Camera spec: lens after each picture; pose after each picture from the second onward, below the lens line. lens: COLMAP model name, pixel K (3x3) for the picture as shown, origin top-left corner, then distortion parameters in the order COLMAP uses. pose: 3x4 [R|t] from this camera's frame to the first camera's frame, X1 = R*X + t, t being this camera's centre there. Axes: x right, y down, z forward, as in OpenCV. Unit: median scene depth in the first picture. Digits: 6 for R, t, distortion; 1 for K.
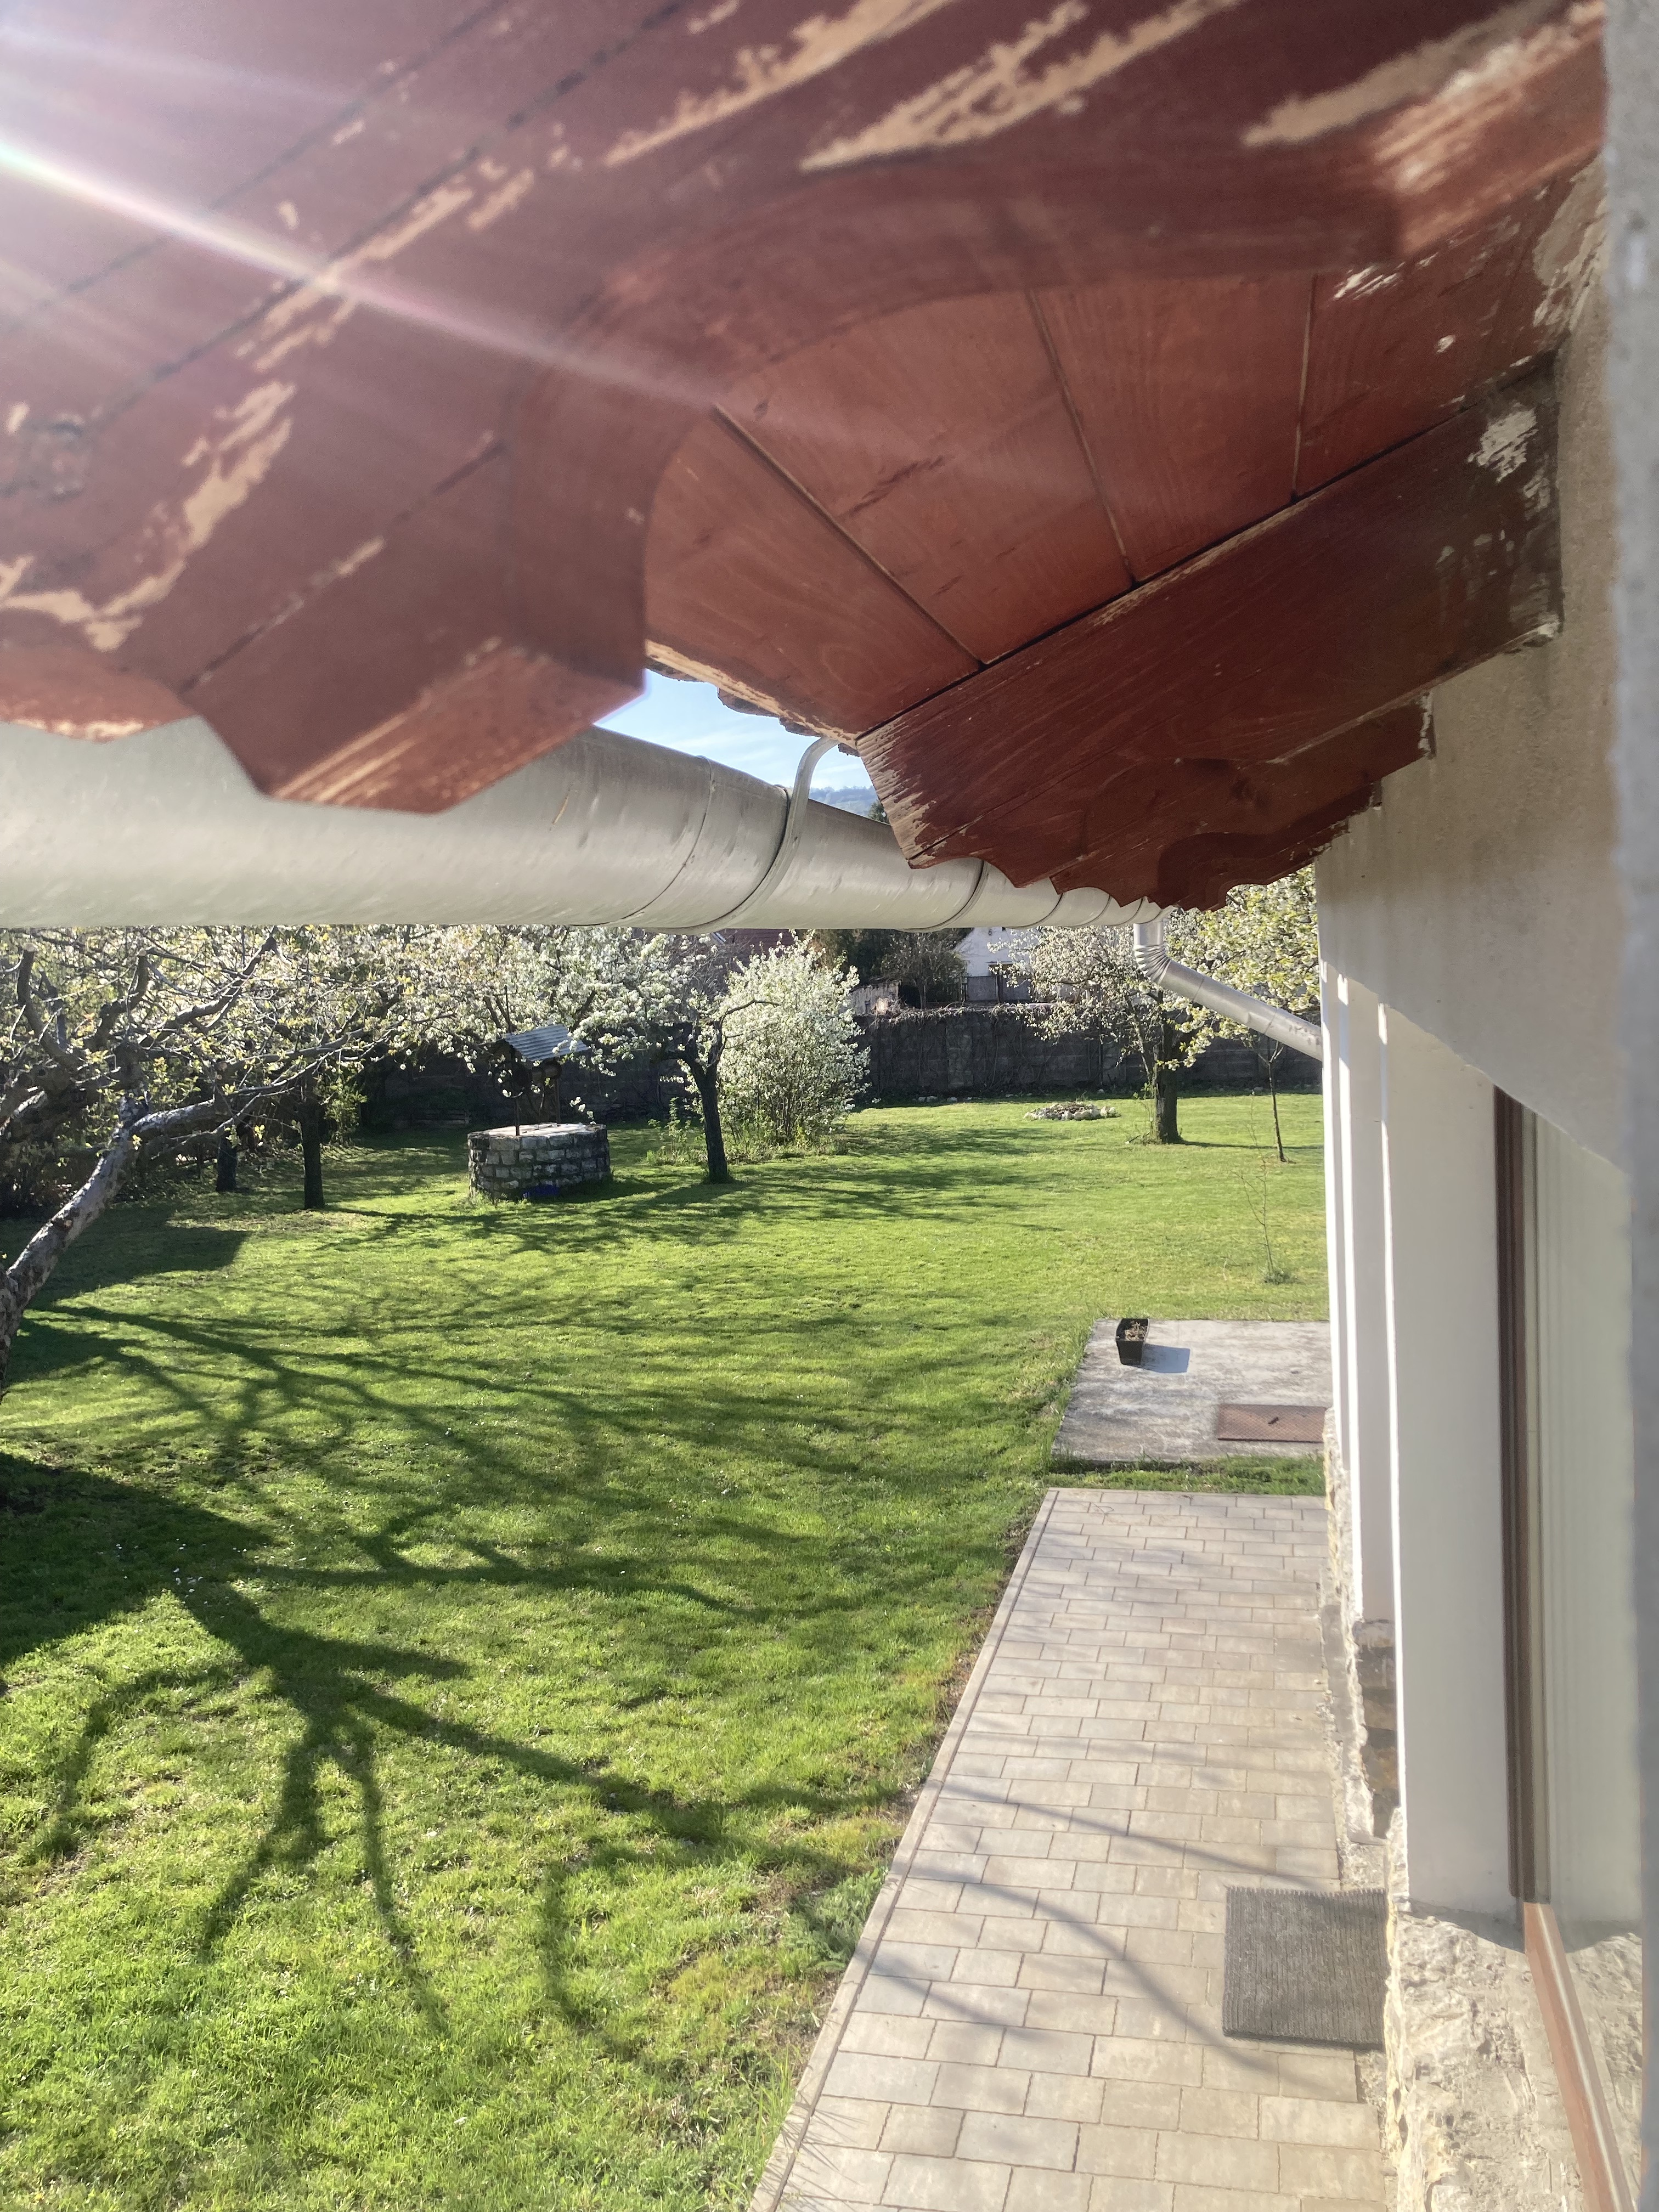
lens RADIAL K [[1825.4, 0, 829.5], [0, 1825.4, 1106.0], [0, 0, 1]] dist [0.009444, 0.007132]
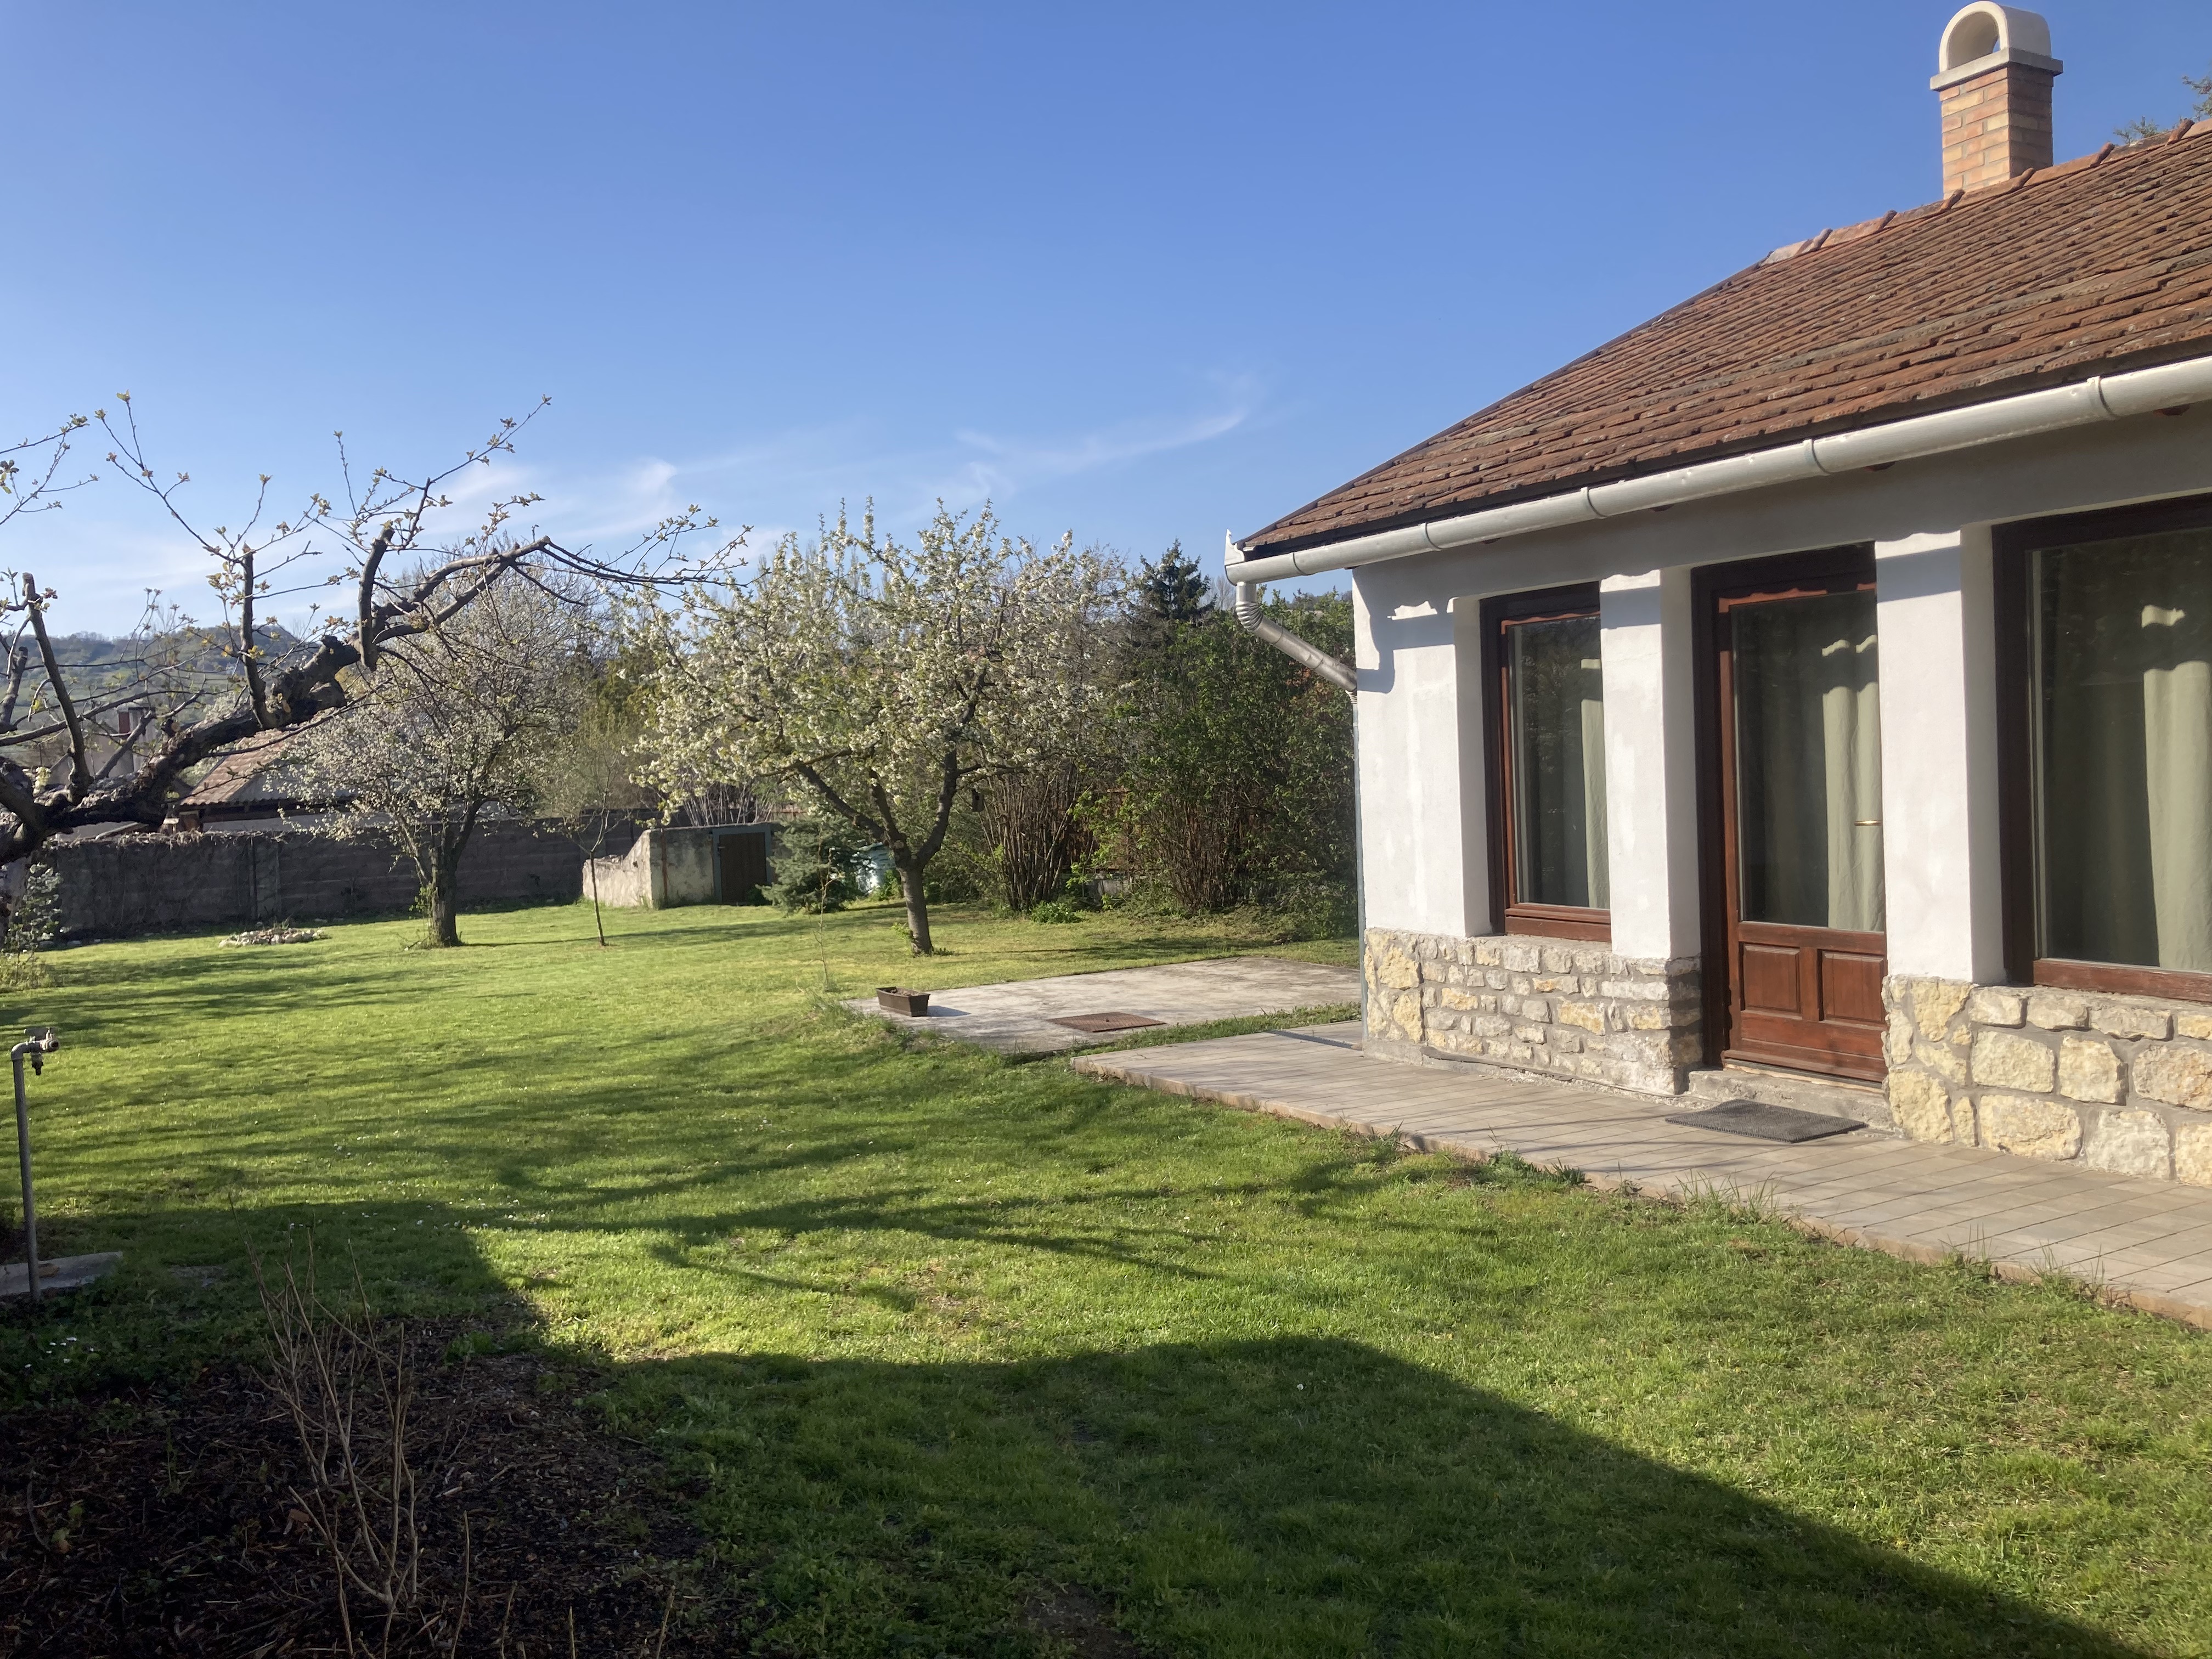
lens RADIAL K [[1825.4, 0, 1106.0], [0, 1825.4, 829.5], [0, 0, 1]] dist [0.009444, 0.007132]
pose [[0.741093, -0.008644, 0.671346, -1.091777], [0.065567, 0.996069, -0.059554, 0.202399], [-0.668193, 0.088153, 0.738747, 0.088724]]
